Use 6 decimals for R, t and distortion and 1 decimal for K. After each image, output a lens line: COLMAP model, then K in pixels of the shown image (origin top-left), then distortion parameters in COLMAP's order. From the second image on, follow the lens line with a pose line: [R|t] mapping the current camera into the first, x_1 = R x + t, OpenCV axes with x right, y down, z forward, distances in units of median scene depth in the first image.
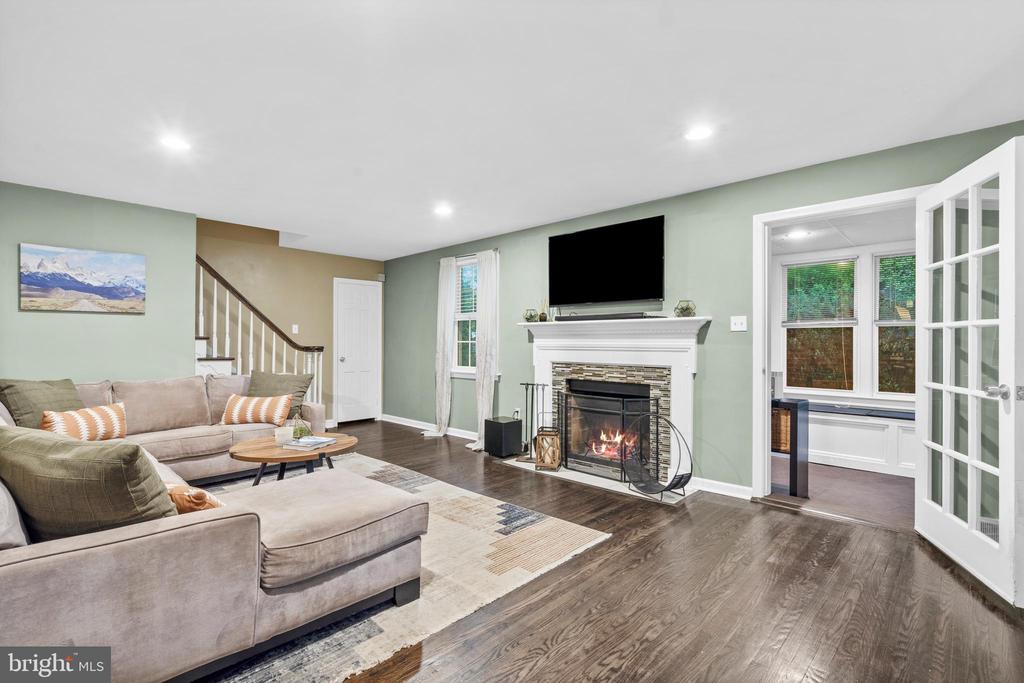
lens RADIAL K [[476.5, 0, 512.9], [0, 476.5, 347.0], [0, 0, 1]] dist [-0.001021, 0.000011]
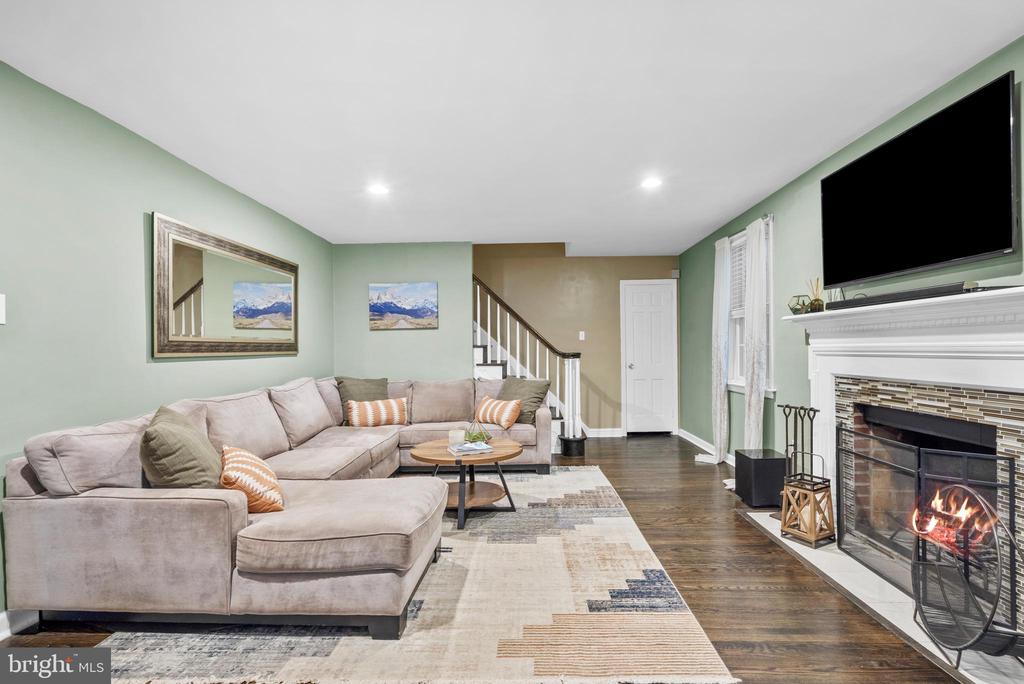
lens RADIAL K [[487.0, 0, 515.7], [0, 487.0, 352.1], [0, 0, 1]] dist [0.000340, 0.000384]
pose [[0.673585, -0.008109, -0.739066, 0.319177], [0.009133, 0.999955, -0.002648, -0.001217], [0.739054, -0.004966, 0.673628, 0.284134]]
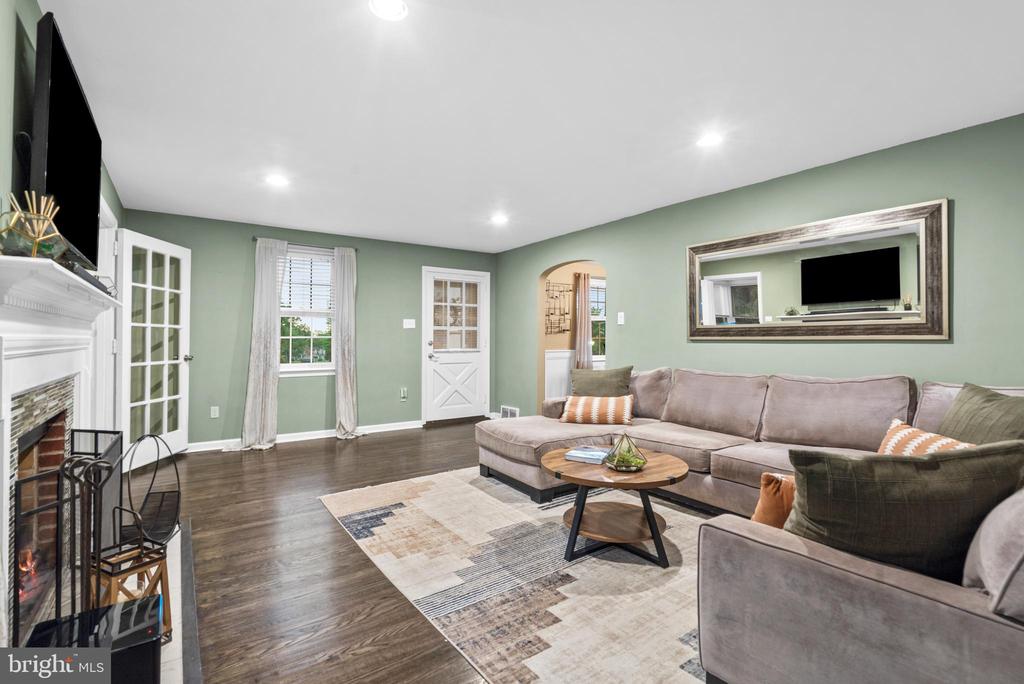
lens RADIAL K [[471.9, 0, 521.7], [0, 471.9, 333.5], [0, 0, 1]] dist [-0.016702, 0.000011]
pose [[-0.984905, -0.001747, 0.173085, -0.345574], [-0.002021, 0.999997, -0.001404, -0.010866], [-0.173082, -0.001733, -0.984906, 1.428901]]
